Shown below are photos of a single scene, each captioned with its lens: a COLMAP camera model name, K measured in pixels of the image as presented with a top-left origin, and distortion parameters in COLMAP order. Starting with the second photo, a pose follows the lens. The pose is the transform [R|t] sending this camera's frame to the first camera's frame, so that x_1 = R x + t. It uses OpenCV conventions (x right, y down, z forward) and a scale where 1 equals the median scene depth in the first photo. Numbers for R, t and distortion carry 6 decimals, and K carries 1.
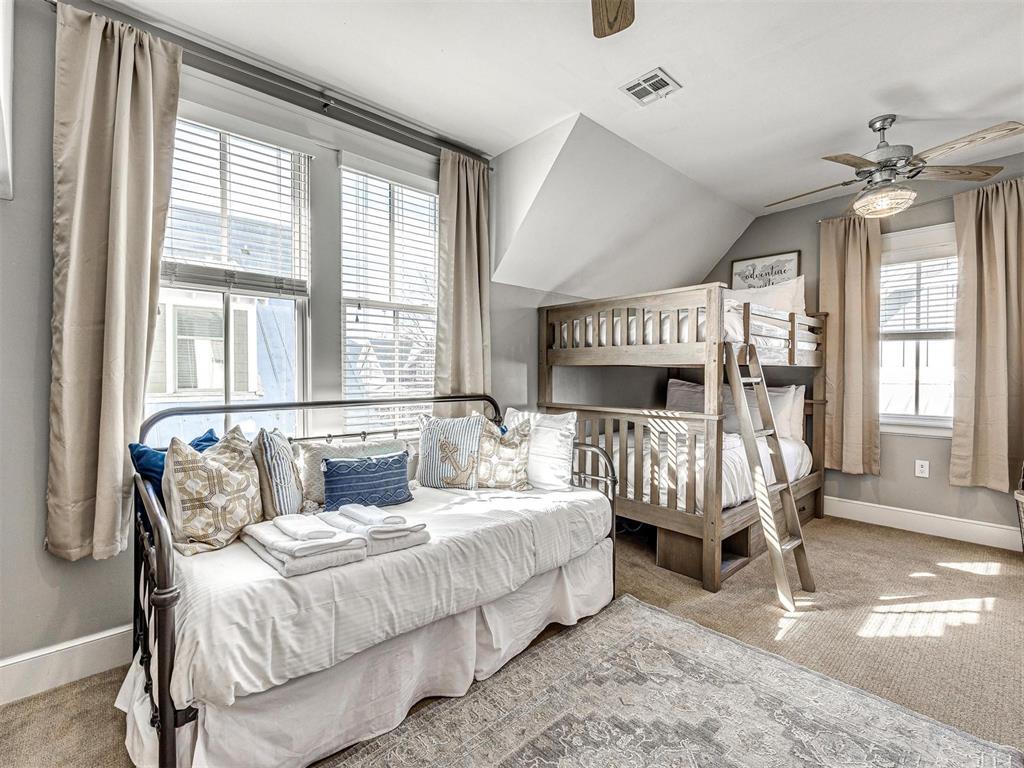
lens RADIAL K [[466.1, 0, 525.3], [0, 466.1, 385.2], [0, 0, 1]] dist [-0.001611, -0.000496]
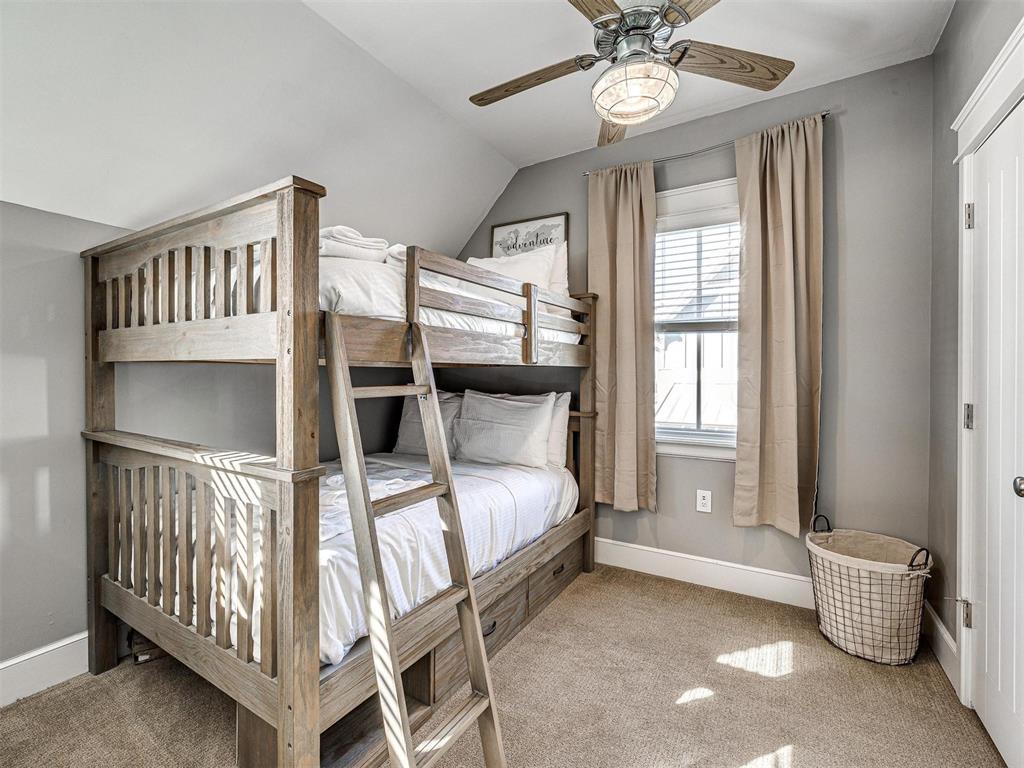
lens RADIAL K [[451.4, 0, 512.0], [0, 451.4, 384.0], [0, 0, 1]] dist [0.001819, -0.000097]
pose [[0.964181, -0.006043, 0.265176, 0.380316], [0.006929, 0.999973, -0.002408, -0.013594], [-0.265155, 0.004160, 0.964197, 0.396440]]
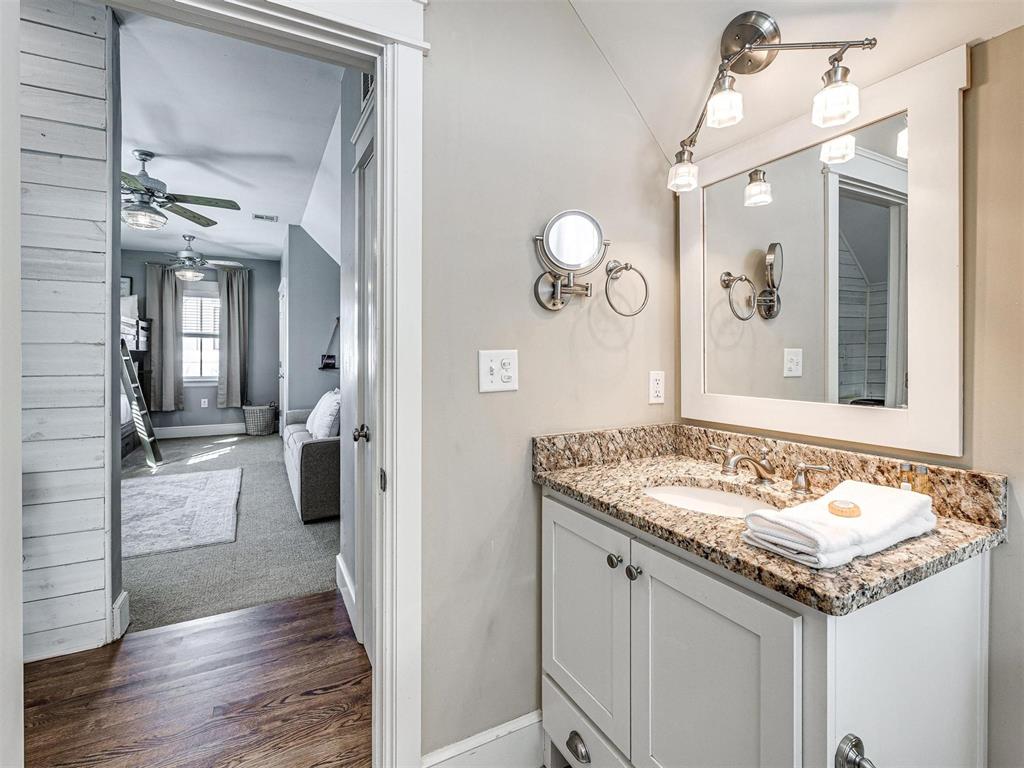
lens RADIAL K [[438.7, 0, 511.4], [0, 438.7, 356.9], [0, 0, 1]] dist [-0.001481, -0.000026]
pose [[0.222678, -0.000538, 0.974892, -0.717994], [0.013600, 0.999904, -0.002554, 0.005966], [-0.974797, 0.013828, 0.222664, -0.734504]]
